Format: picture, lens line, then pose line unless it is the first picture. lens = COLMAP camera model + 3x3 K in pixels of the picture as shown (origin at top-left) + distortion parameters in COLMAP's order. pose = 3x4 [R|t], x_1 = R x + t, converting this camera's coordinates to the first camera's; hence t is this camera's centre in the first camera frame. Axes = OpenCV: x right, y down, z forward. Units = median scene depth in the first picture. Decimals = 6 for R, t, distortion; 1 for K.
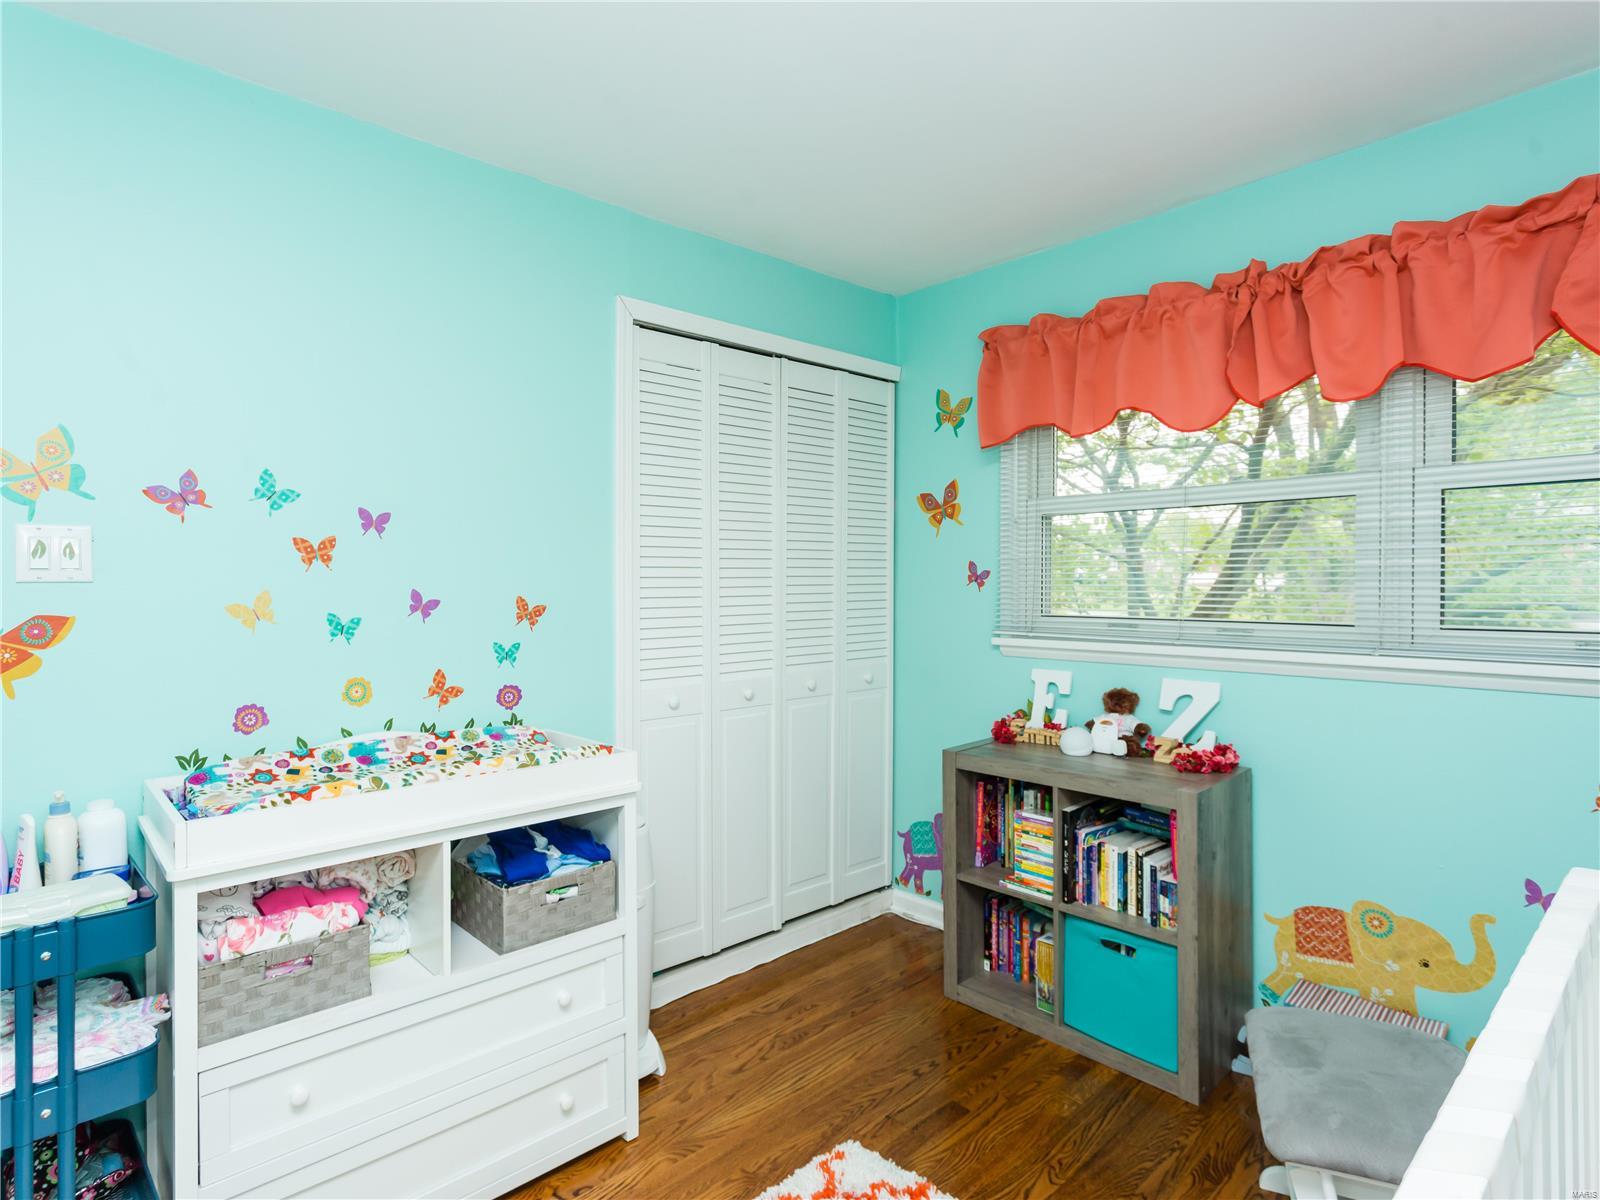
lens RADIAL K [[847.4, 0, 798.7], [0, 847.4, 587.2], [0, 0, 1]] dist [0.002844, 0.005454]
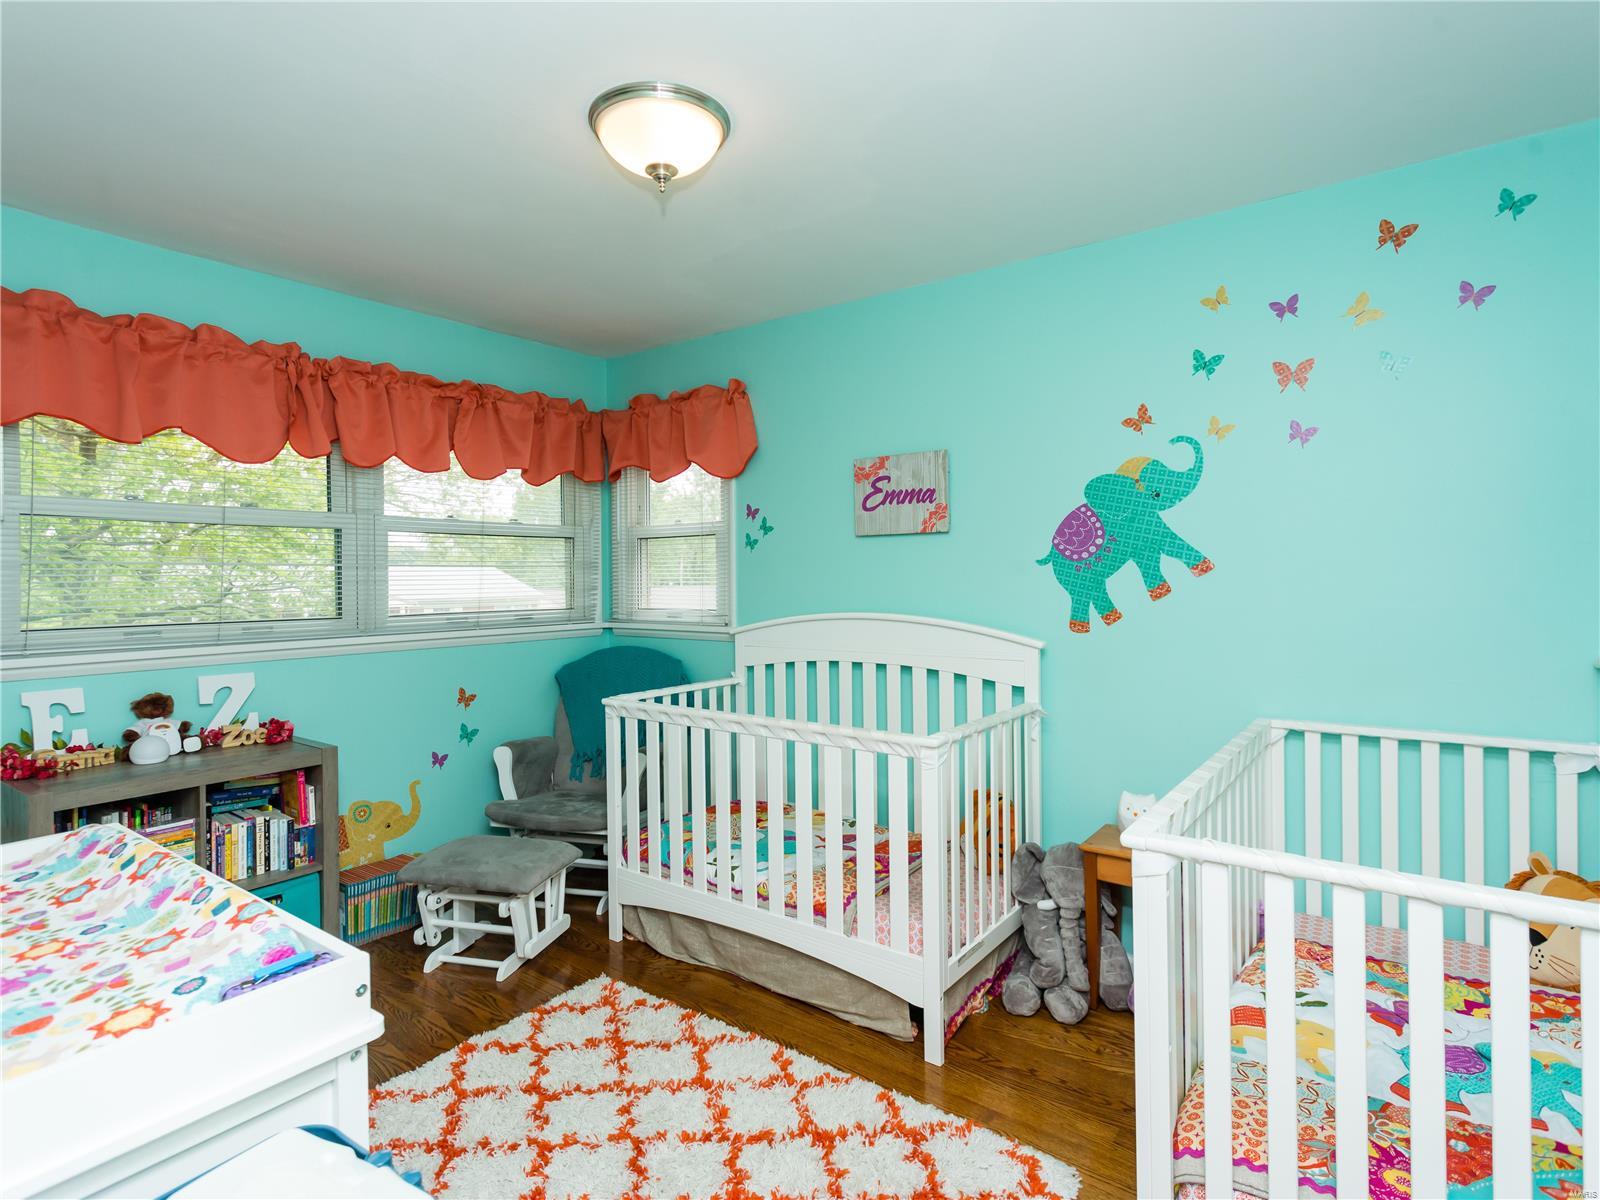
lens RADIAL K [[847.4, 0, 799.3], [0, 847.4, 591.2], [0, 0, 1]] dist [0.002844, 0.005454]
pose [[-0.175296, -0.012319, 0.984439, -0.915591], [0.012599, 0.999812, 0.014755, -0.012786], [-0.984435, 0.014989, -0.175108, 0.481660]]
